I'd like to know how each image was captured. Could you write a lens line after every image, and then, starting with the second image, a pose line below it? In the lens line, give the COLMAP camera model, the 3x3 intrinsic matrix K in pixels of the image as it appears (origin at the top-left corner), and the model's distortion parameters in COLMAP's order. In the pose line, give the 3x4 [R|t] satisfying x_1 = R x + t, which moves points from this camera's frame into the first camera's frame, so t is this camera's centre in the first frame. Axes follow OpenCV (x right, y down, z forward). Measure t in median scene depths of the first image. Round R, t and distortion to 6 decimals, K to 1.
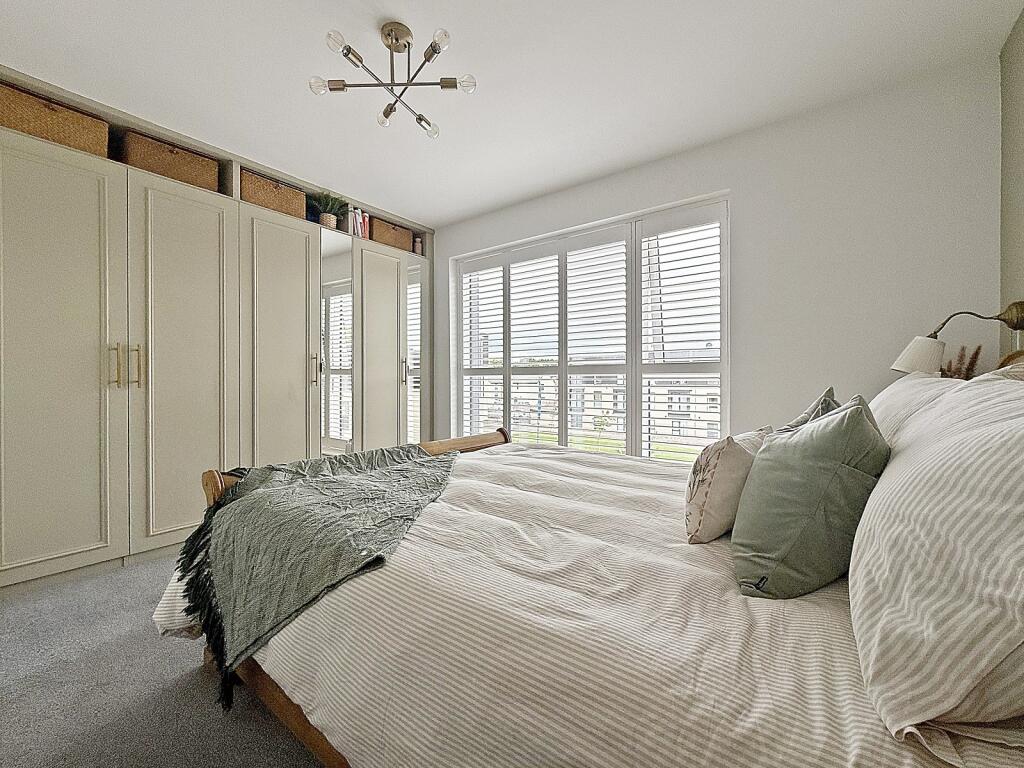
lens RADIAL K [[415.6, 0, 510.5], [0, 415.6, 377.0], [0, 0, 1]] dist [0.005601, -0.000336]
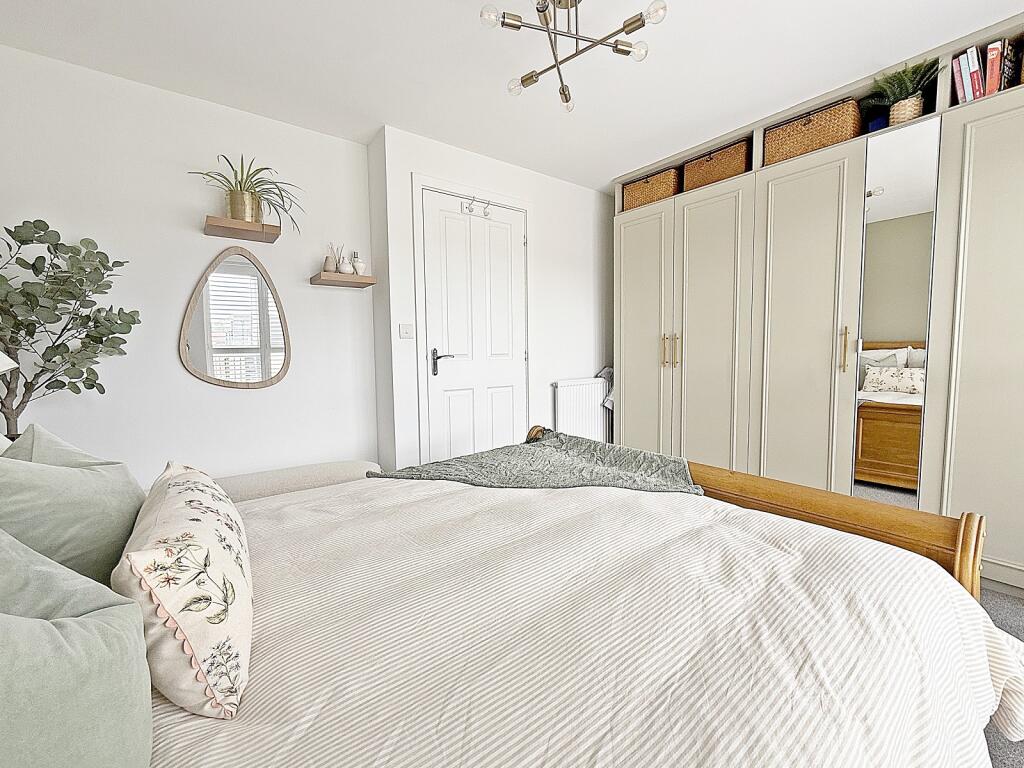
lens RADIAL K [[415.6, 0, 511.2], [0, 415.6, 384.4], [0, 0, 1]] dist [0.005601, -0.000336]
pose [[-0.250227, 0.089970, -0.963998, 0.341452], [0.020276, 0.995942, 0.087688, -0.030294], [0.967975, 0.002396, -0.251035, 0.553283]]
